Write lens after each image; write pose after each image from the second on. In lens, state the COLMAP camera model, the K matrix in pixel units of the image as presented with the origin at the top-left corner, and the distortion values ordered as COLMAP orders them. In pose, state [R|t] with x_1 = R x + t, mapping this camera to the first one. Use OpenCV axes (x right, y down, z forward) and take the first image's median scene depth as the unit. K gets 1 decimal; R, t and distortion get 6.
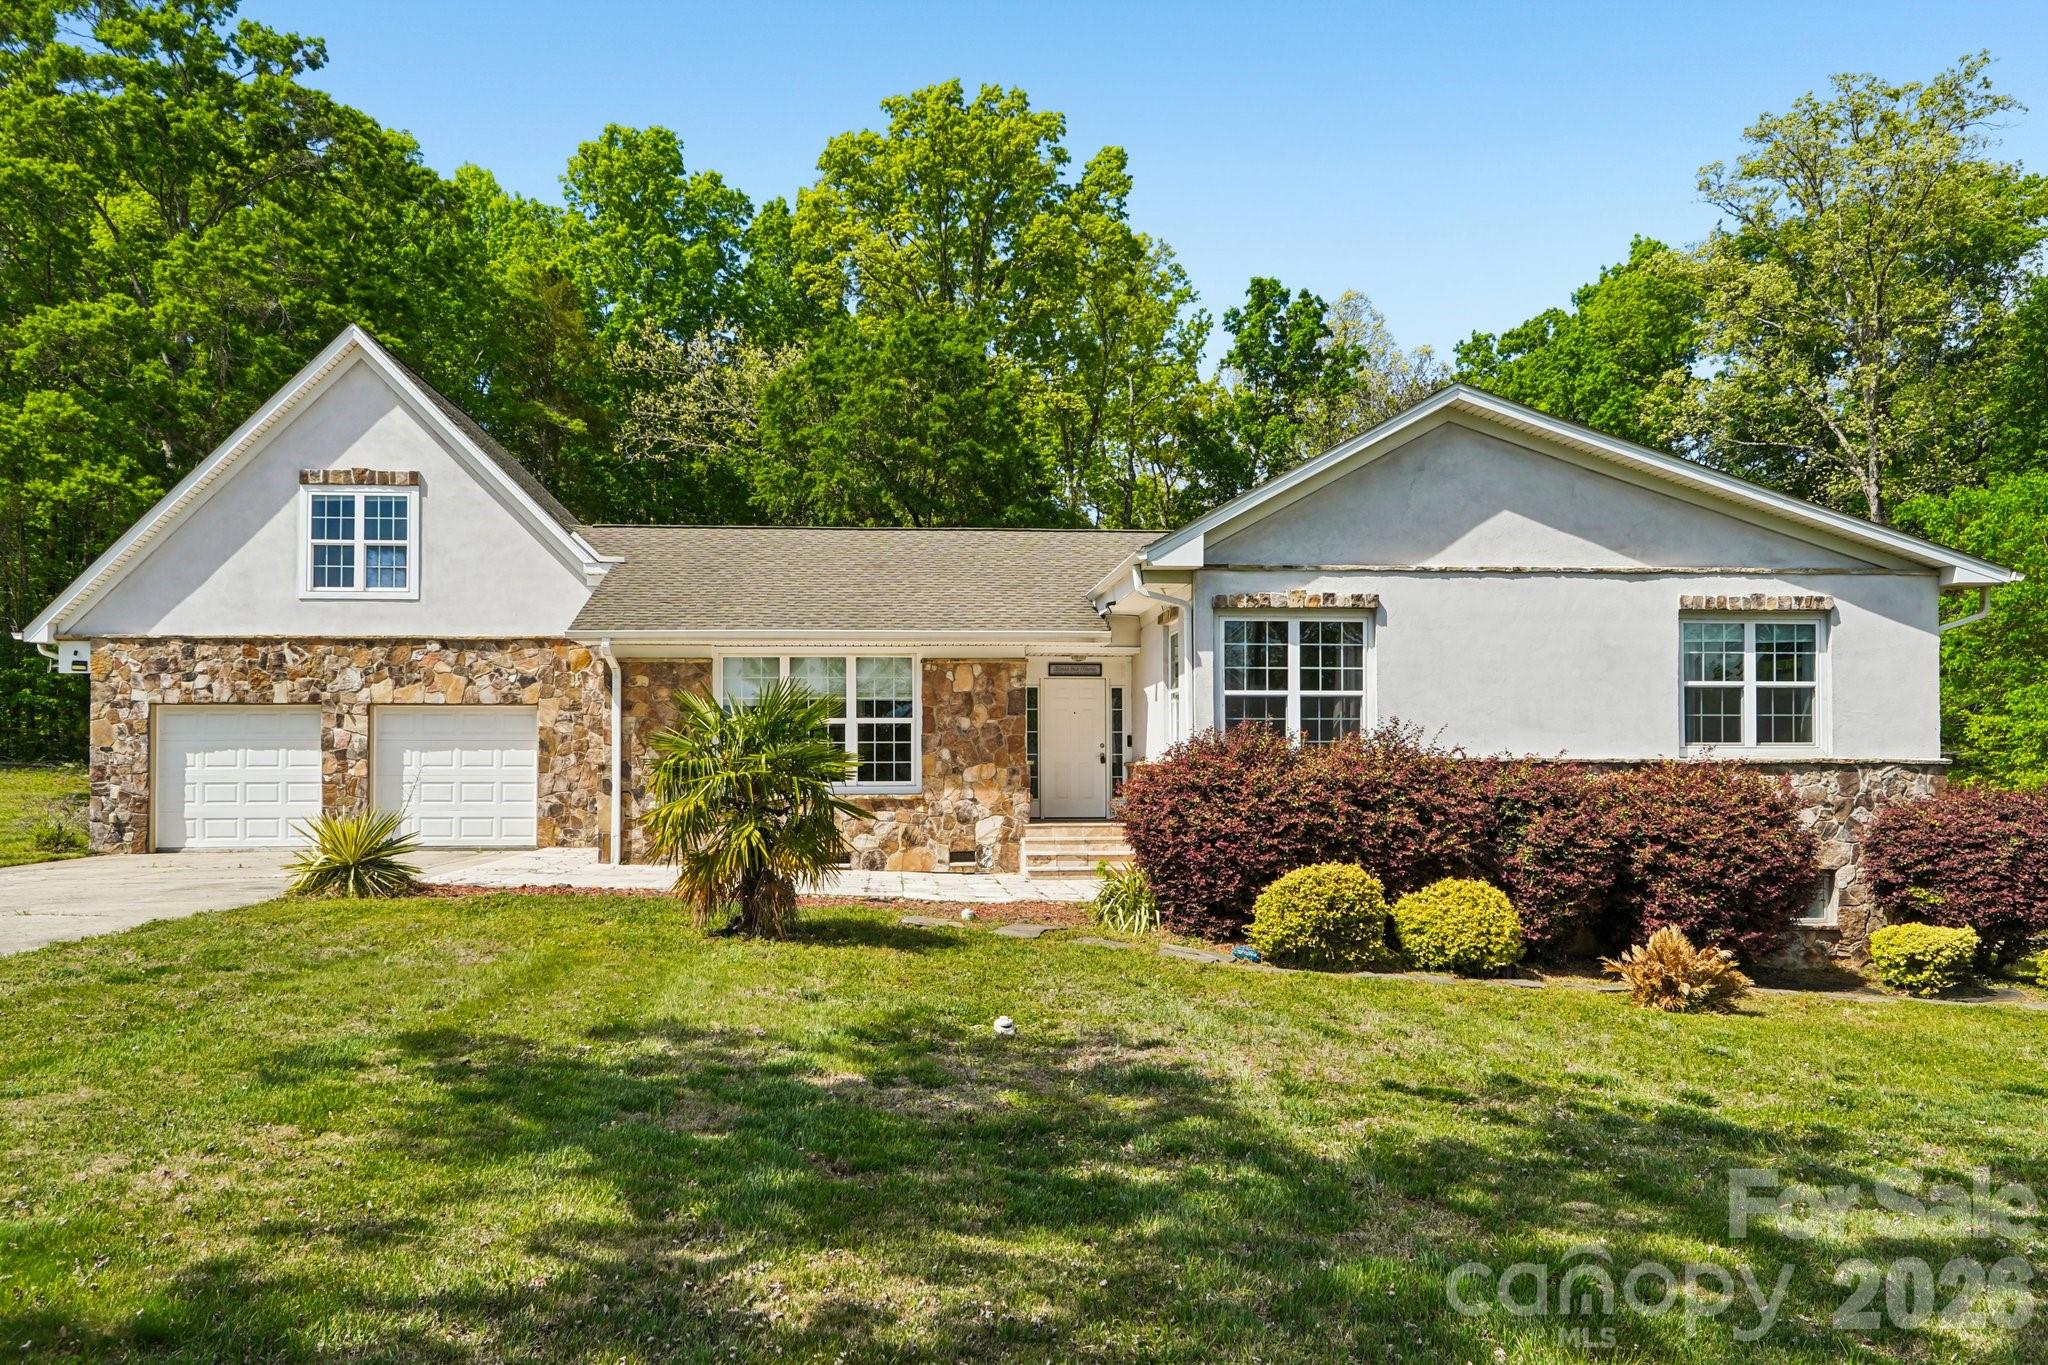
lens RADIAL K [[1527.7, 0, 1025.1], [0, 1527.7, 728.6], [0, 0, 1]] dist [0.026327, -0.013326]
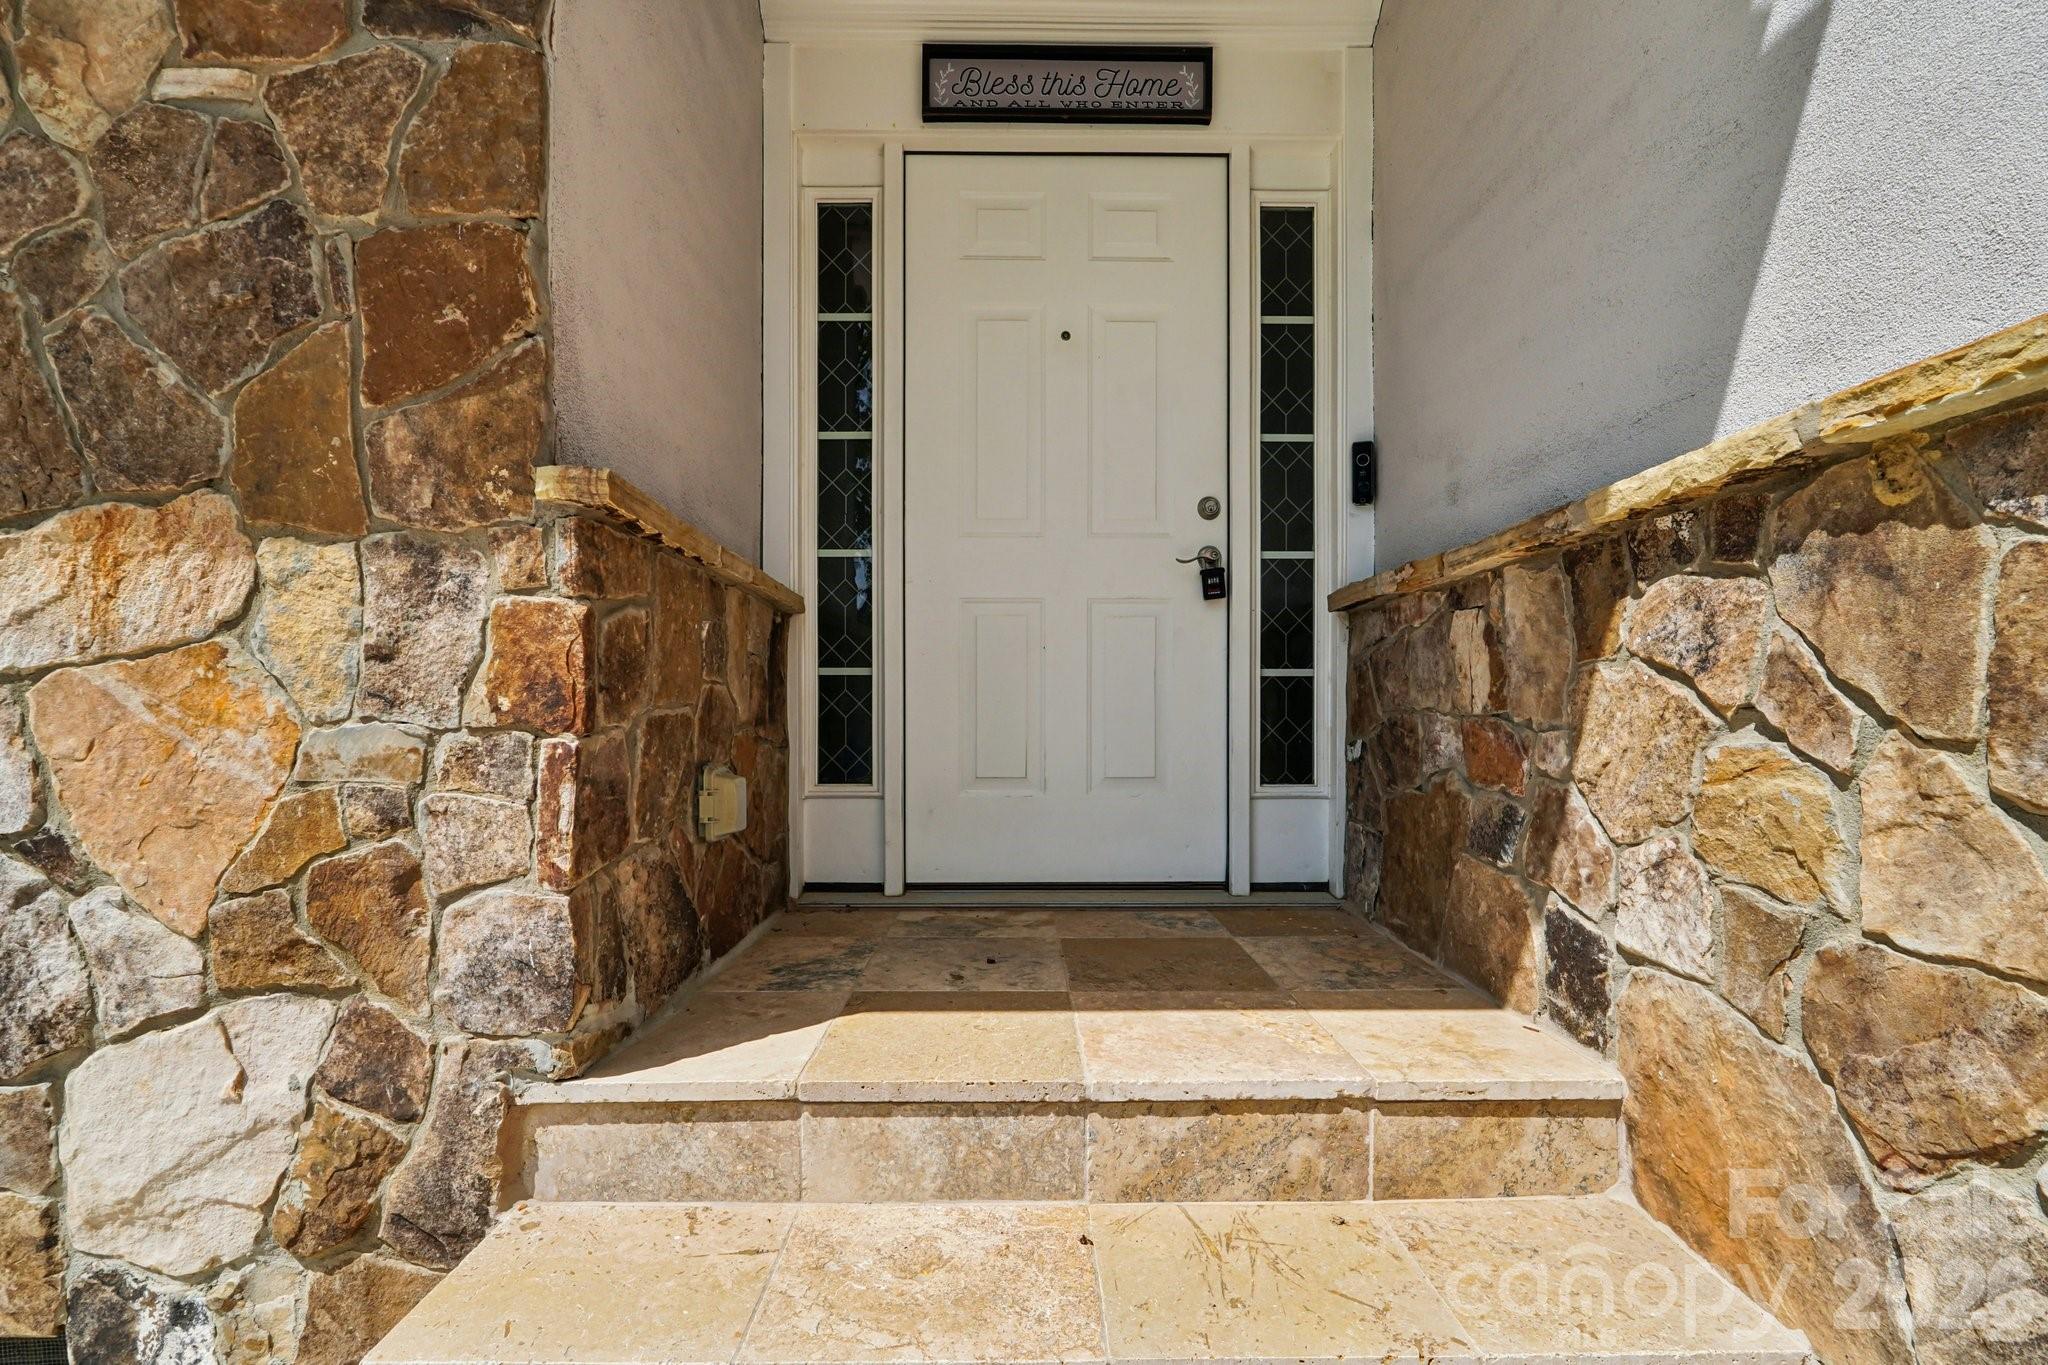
lens RADIAL K [[914.1, 0, 1046.3], [0, 914.1, 693.1], [0, 0, 1]] dist [-0.000257, 0.000371]
pose [[0.998760, 0.002452, -0.049734, 0.037654], [-0.001720, 0.999890, 0.014747, 0.034978], [0.049764, -0.014644, 0.998654, 0.939390]]
